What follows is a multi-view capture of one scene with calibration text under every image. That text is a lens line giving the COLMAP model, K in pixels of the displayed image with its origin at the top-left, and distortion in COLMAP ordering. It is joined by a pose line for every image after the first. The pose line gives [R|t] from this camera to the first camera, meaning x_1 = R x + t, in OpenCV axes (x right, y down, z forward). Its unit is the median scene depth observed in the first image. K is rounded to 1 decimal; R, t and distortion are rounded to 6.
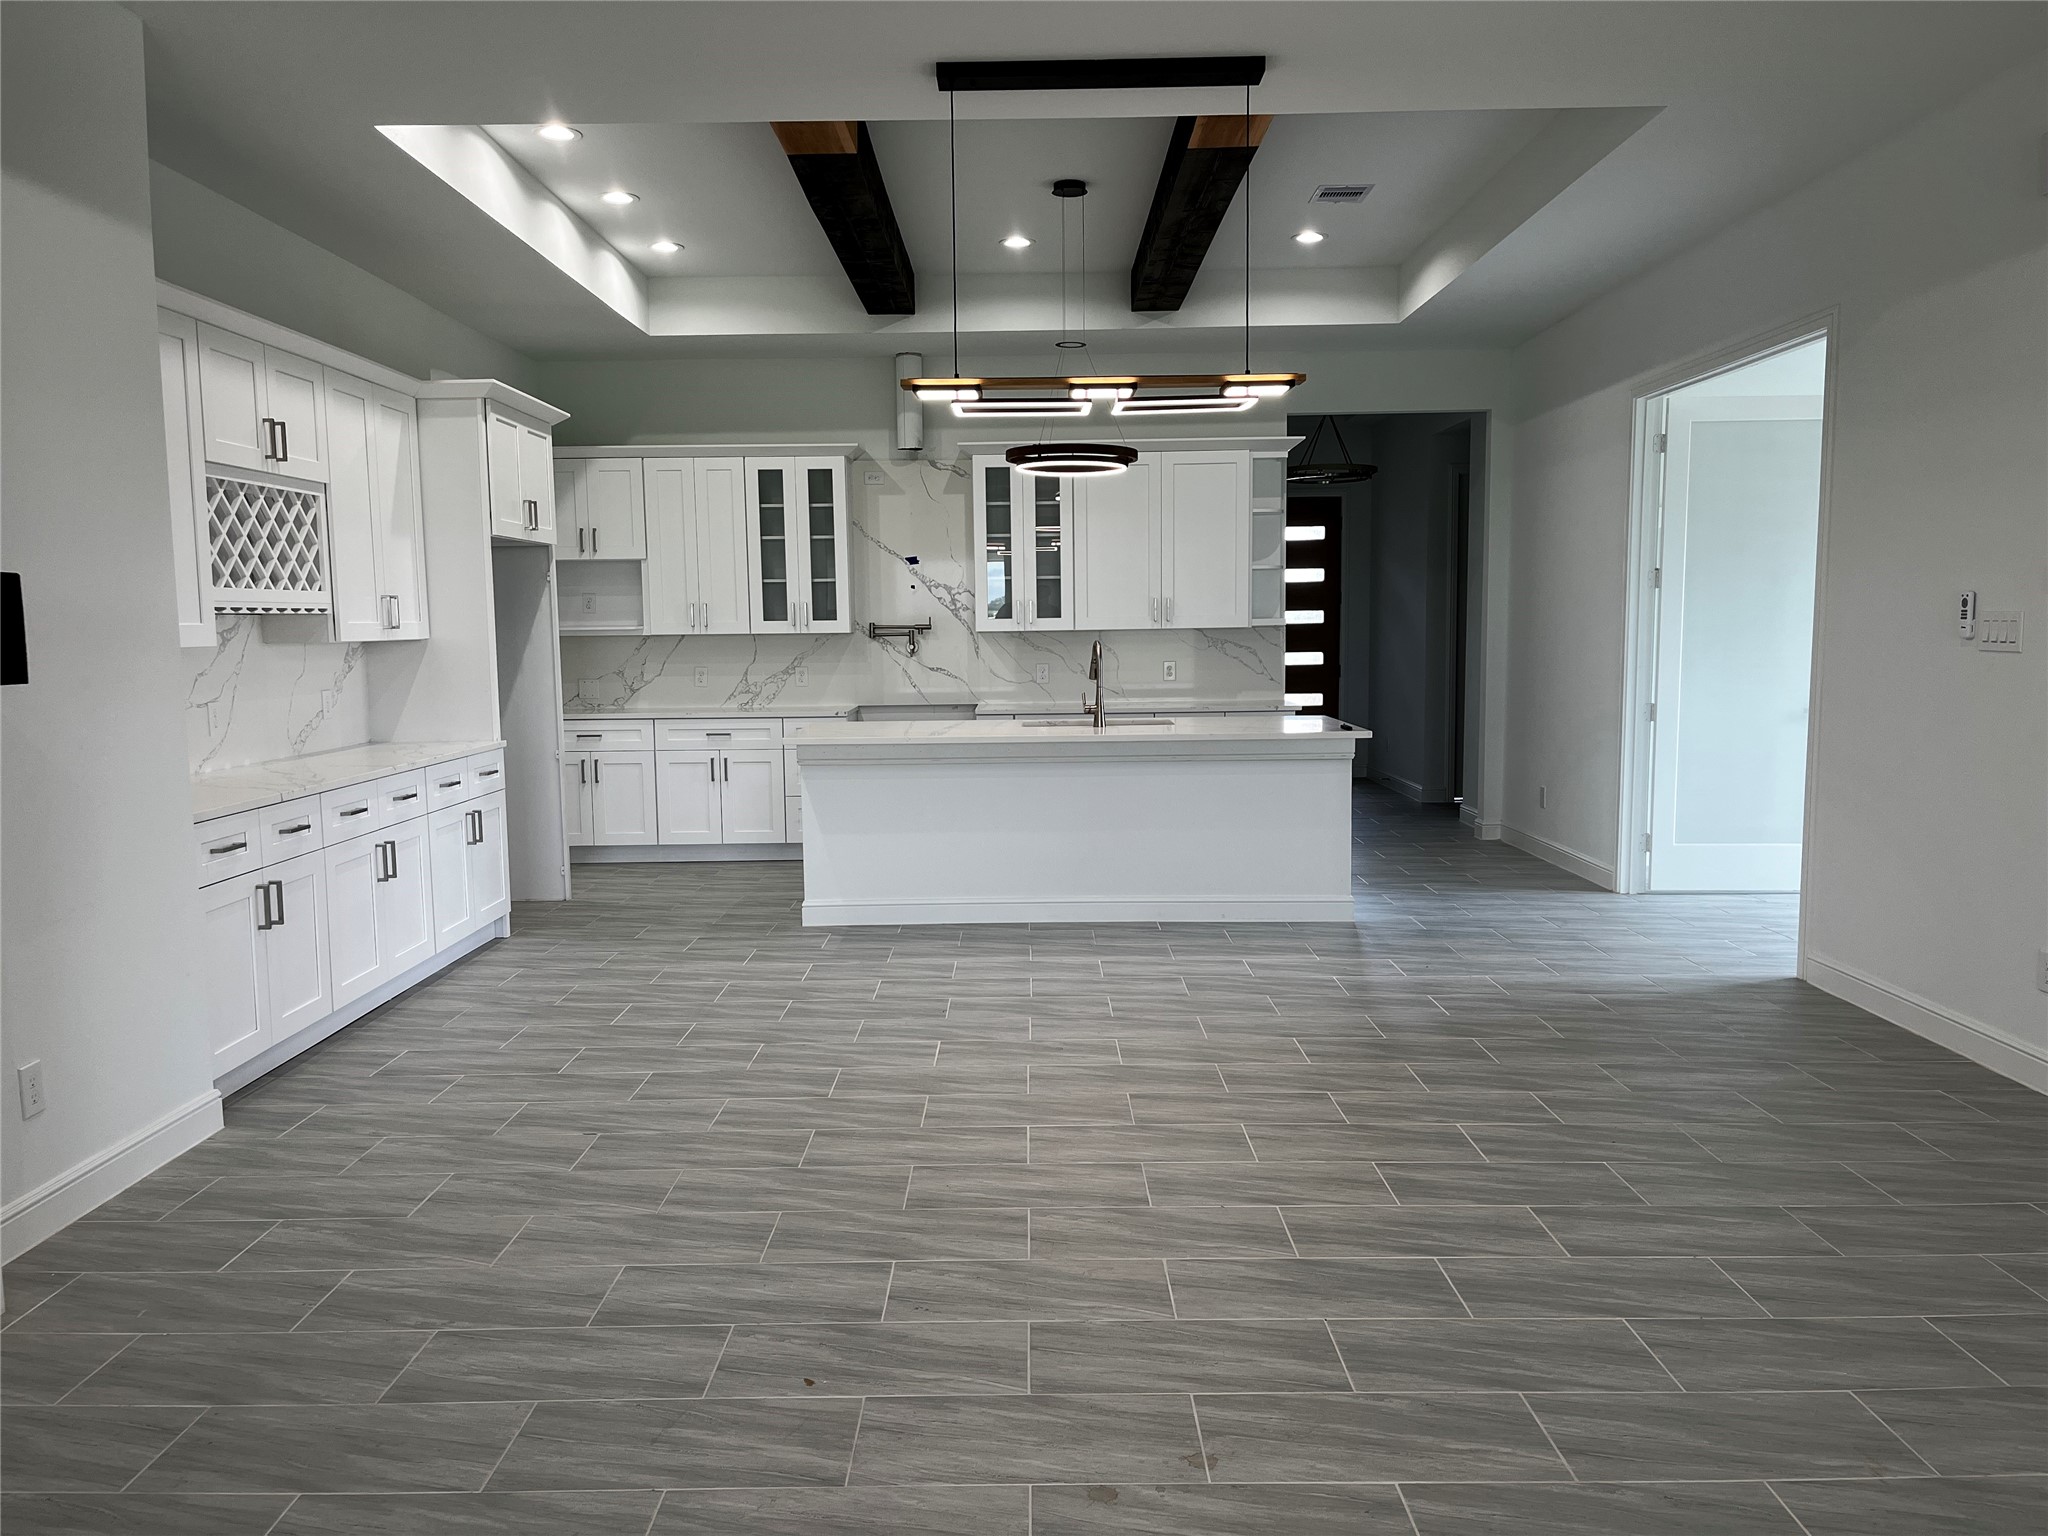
lens RADIAL K [[1533.6, 0, 1014.7], [0, 1533.6, 779.4], [0, 0, 1]] dist [0.083902, -0.118922]
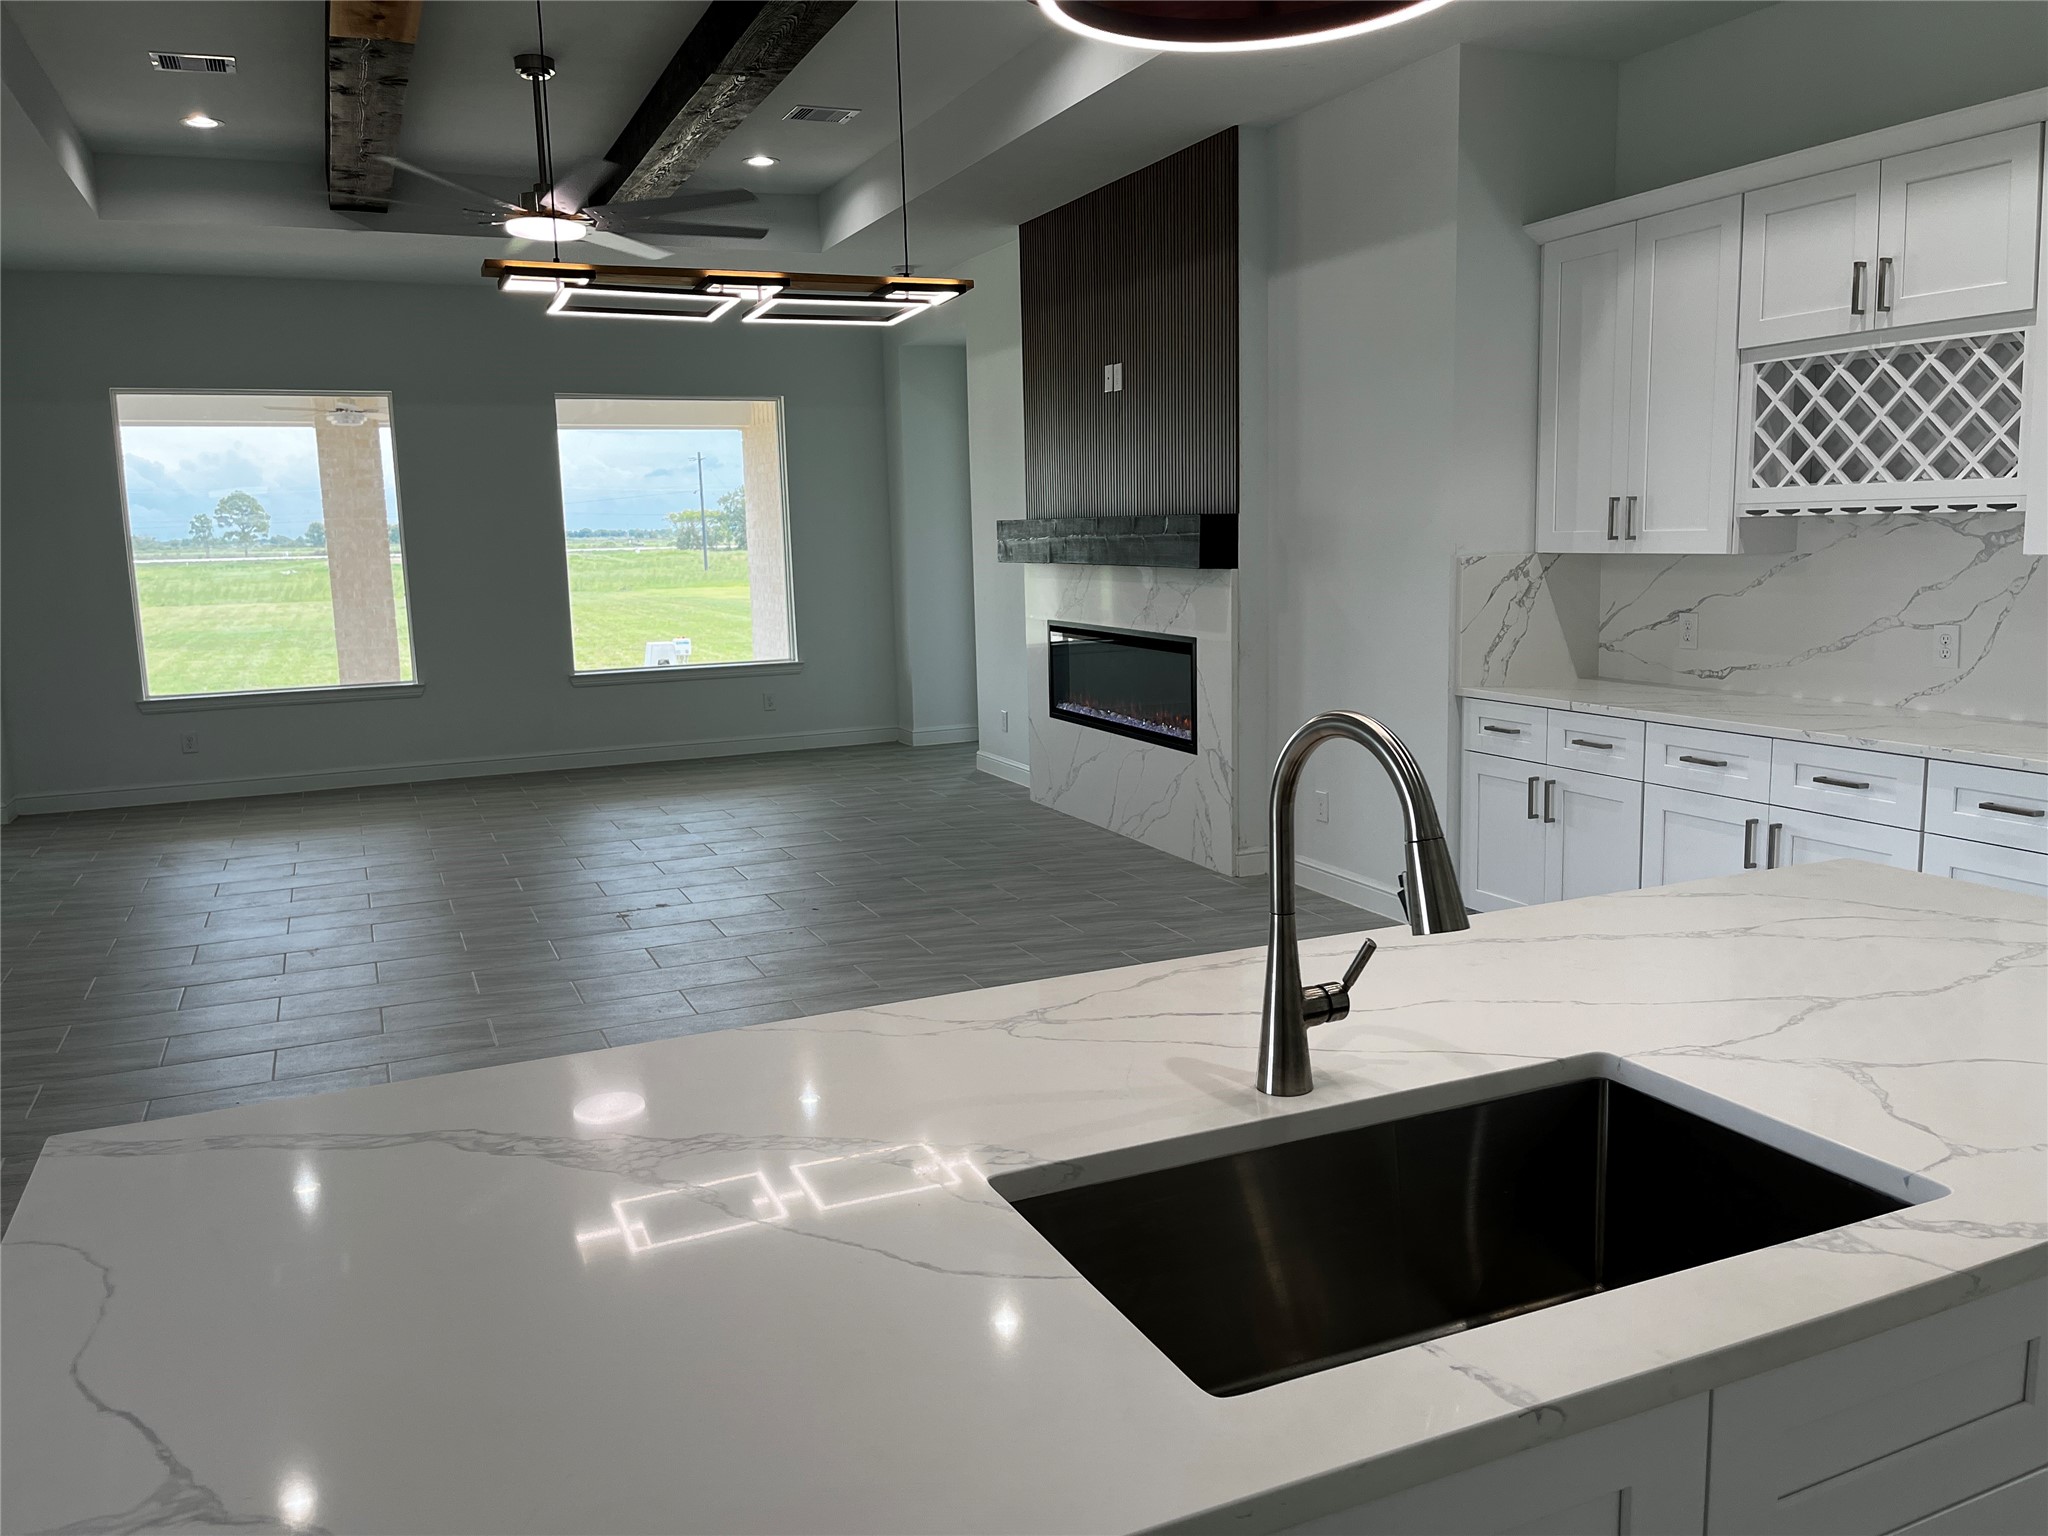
lens RADIAL K [[1545.4, 0, 1030.2], [0, 1545.4, 764.1], [0, 0, 1]] dist [0.074288, -0.117016]
pose [[-0.910559, 0.096269, -0.402014, 0.214070], [-0.007080, 0.968731, 0.248013, -0.165303], [0.413320, 0.228677, -0.881405, 1.443176]]
